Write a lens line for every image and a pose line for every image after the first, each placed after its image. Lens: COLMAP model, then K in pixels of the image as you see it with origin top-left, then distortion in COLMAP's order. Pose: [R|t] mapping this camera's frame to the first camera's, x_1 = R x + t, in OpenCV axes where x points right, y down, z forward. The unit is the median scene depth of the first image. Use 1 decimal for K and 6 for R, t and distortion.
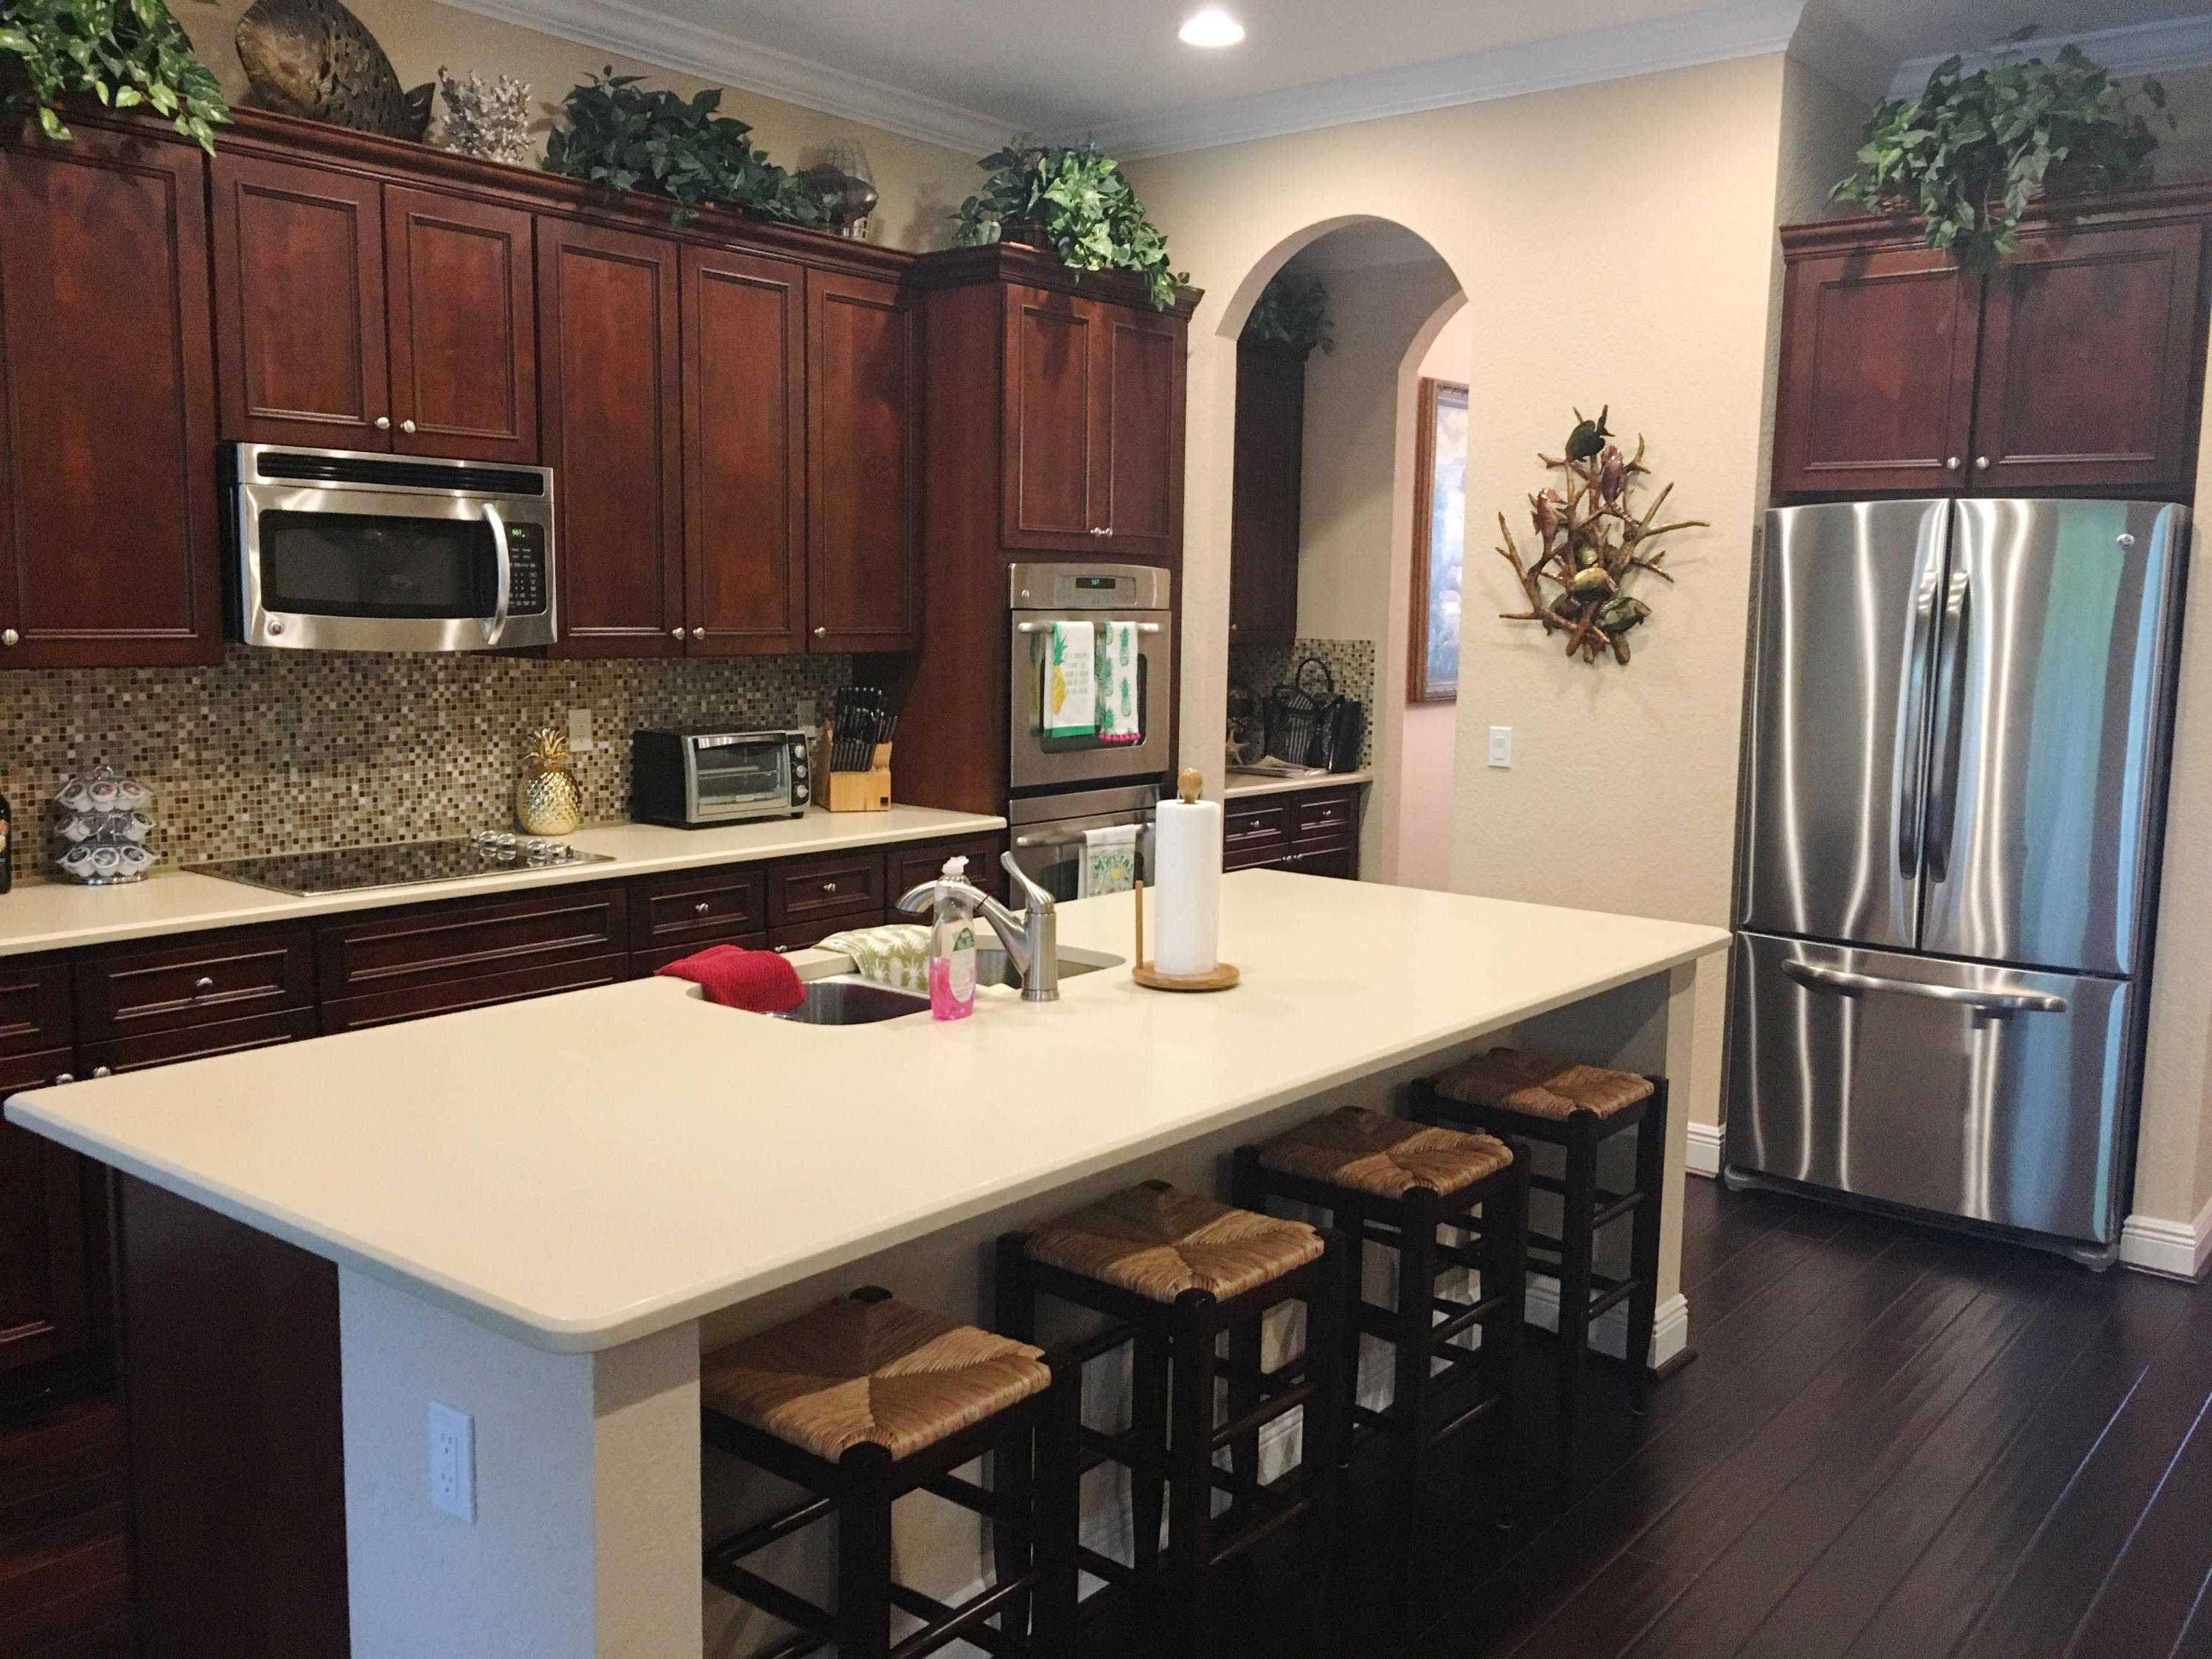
lens RADIAL K [[1864.4, 0, 1103.6], [0, 1864.4, 820.6], [0, 0, 1]] dist [0.067241, -0.071363]
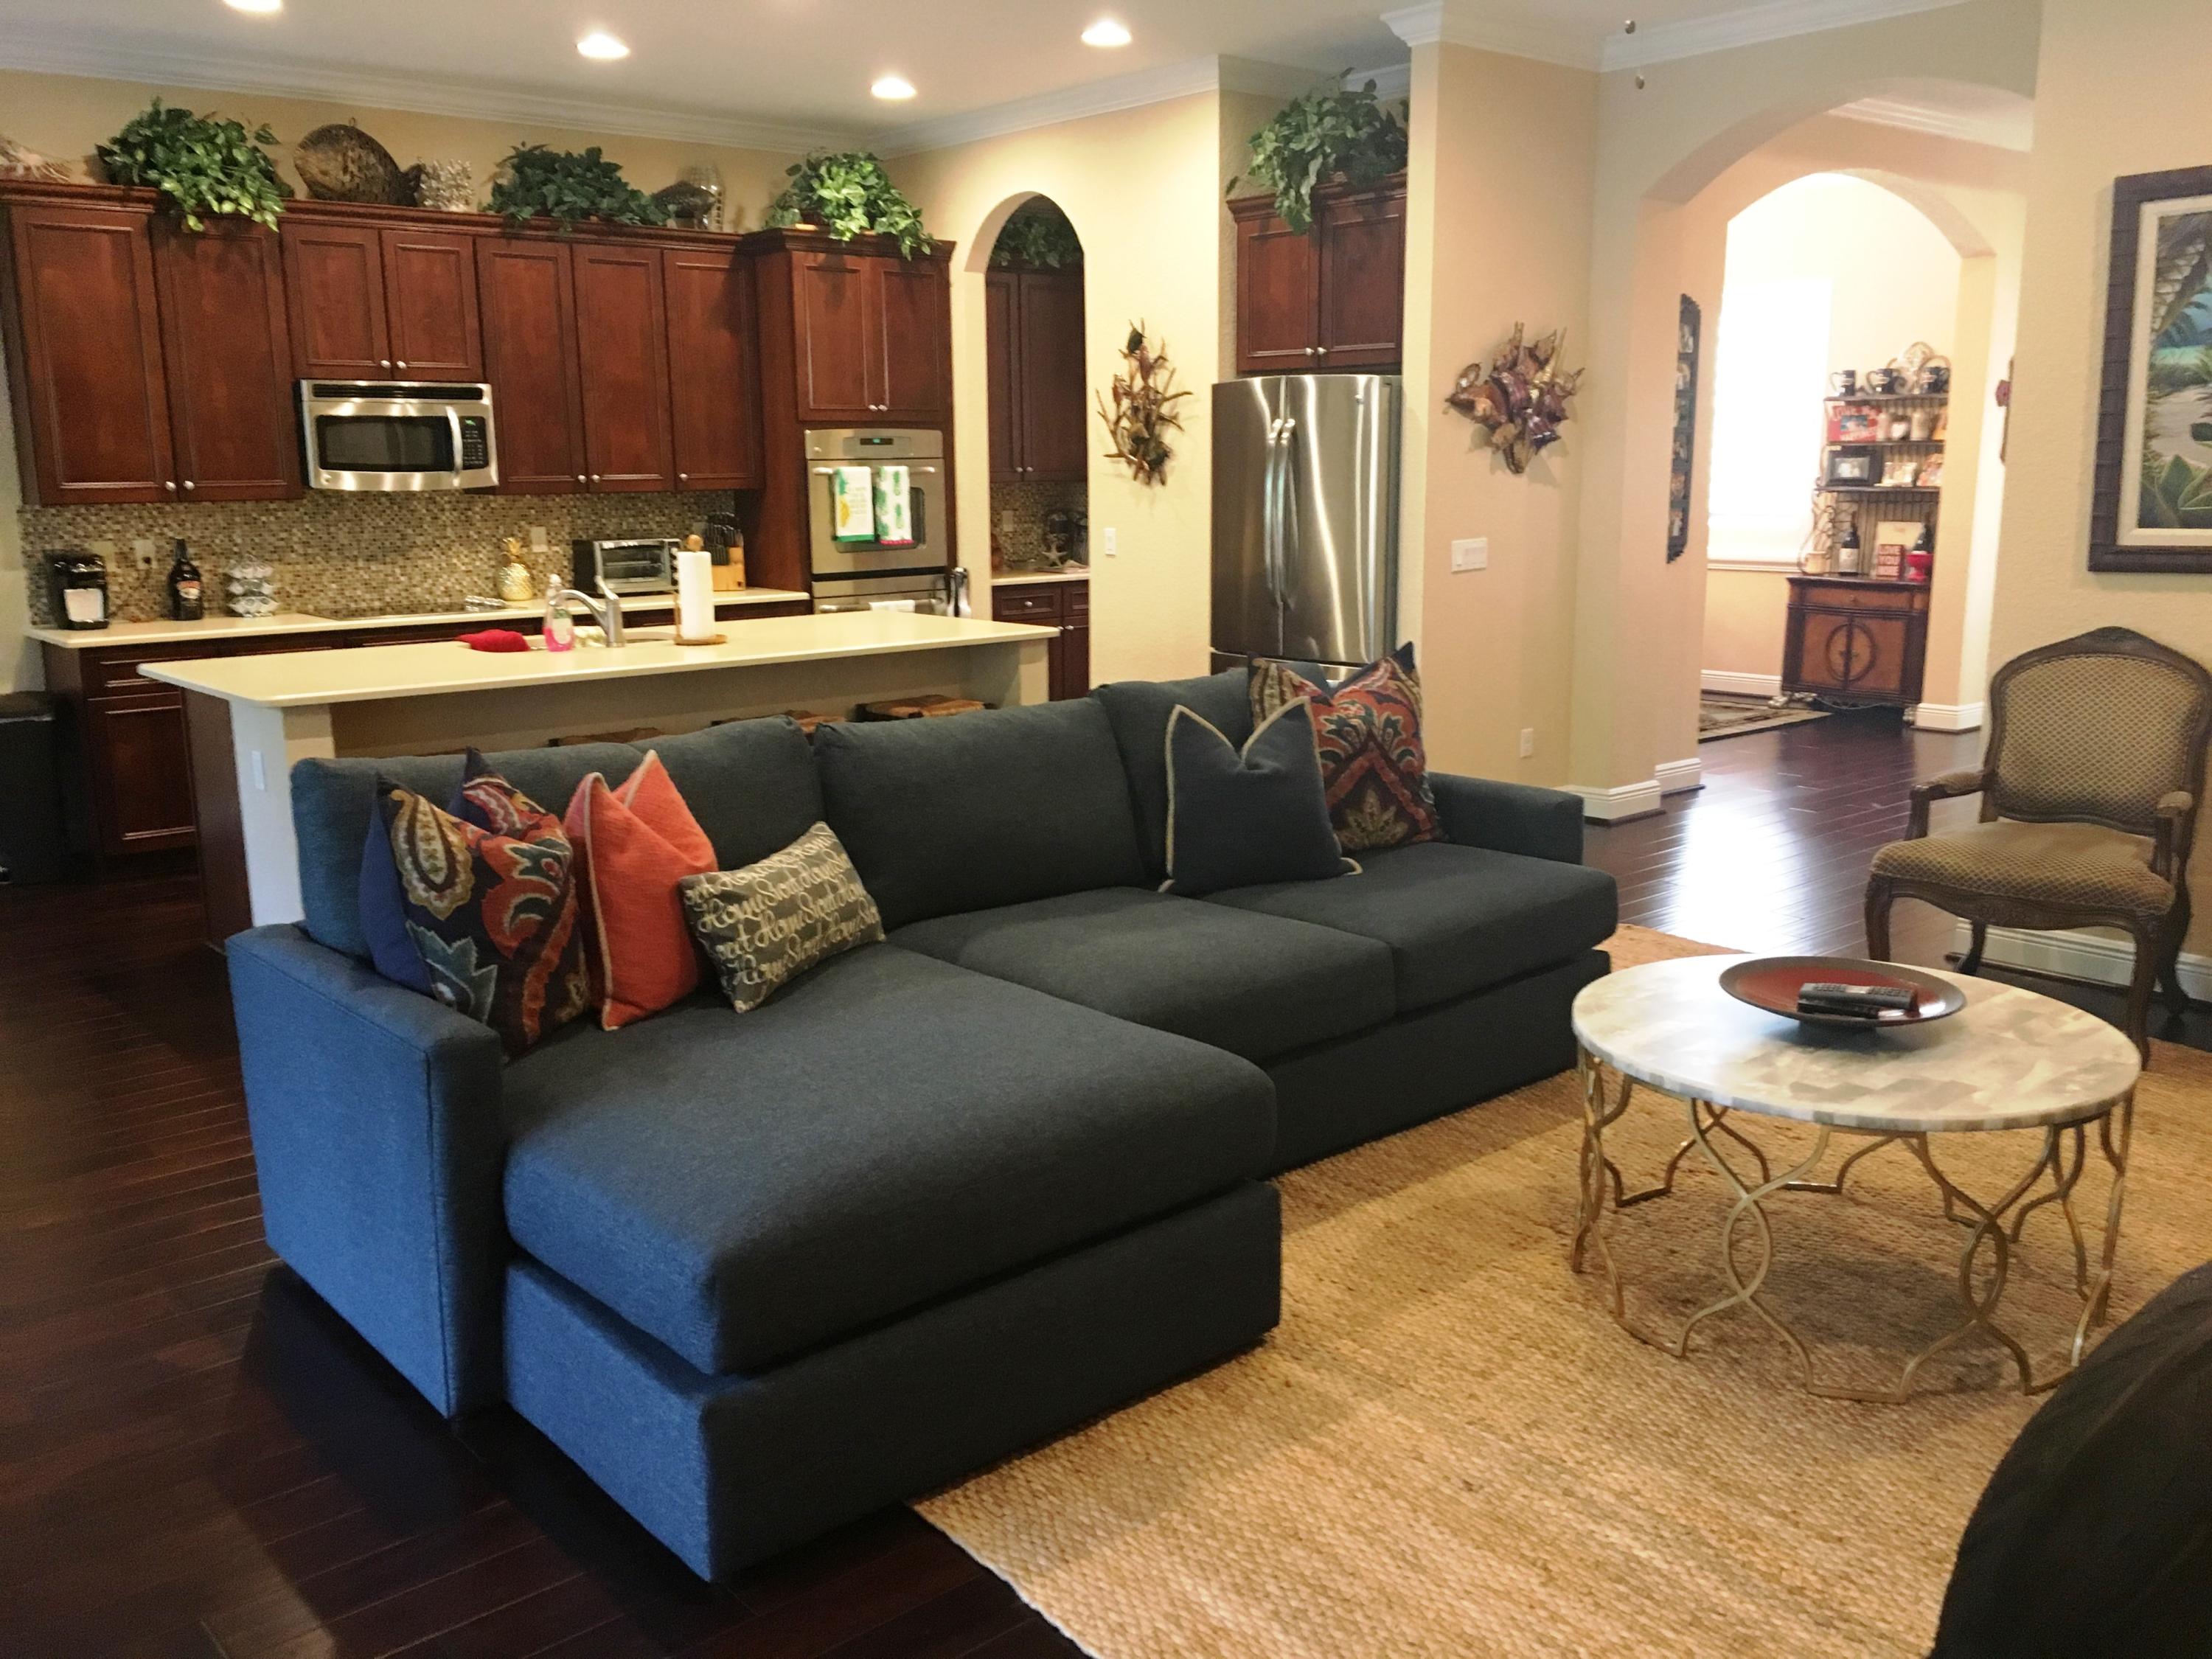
lens RADIAL K [[1864.4, 0, 1103.7], [0, 1864.4, 812.1], [0, 0, 1]] dist [0.067241, -0.071363]
pose [[0.983436, 0.005096, -0.181186, 0.553711], [0.007382, 0.997649, 0.068130, 0.089387], [0.181107, -0.068339, 0.981086, -0.604858]]
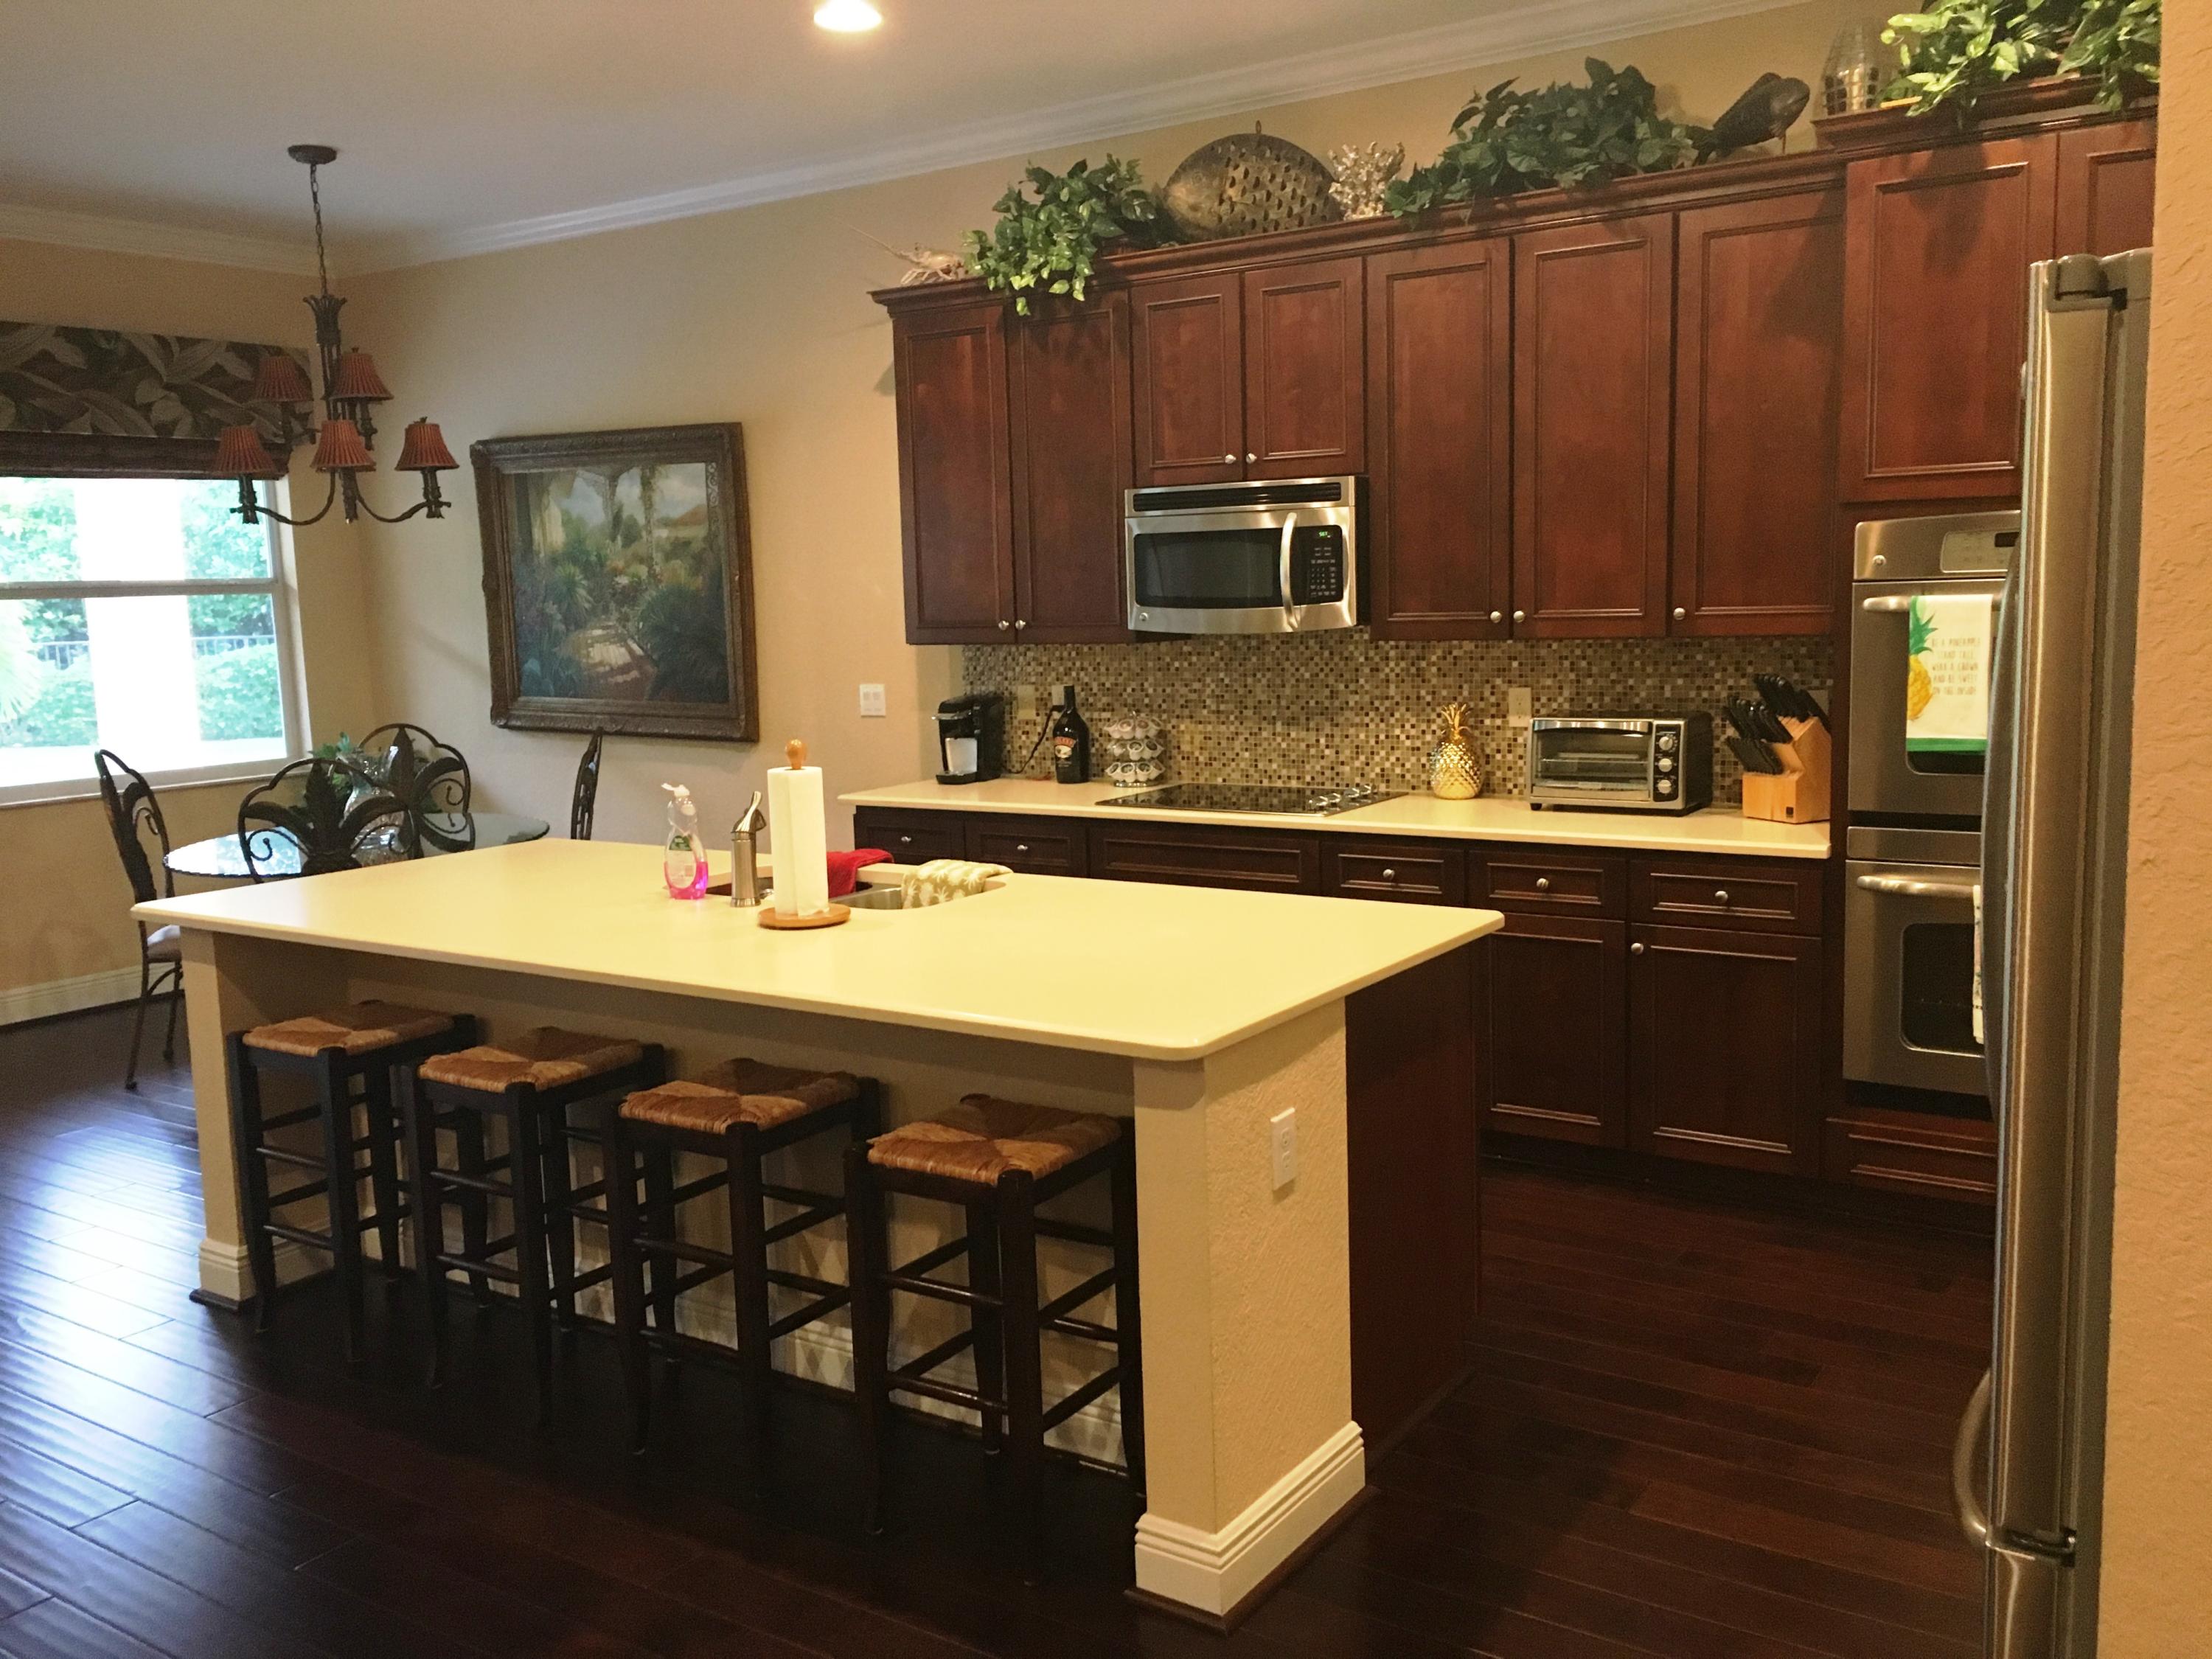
lens RADIAL K [[1864.4, 0, 1109.7], [0, 1864.4, 822.4], [0, 0, 1]] dist [0.067241, -0.071363]
pose [[0.090750, 0.108332, -0.989964, 0.807601], [-0.090084, 0.990883, 0.100174, -0.073191], [0.991791, 0.080089, 0.099681, 0.707840]]
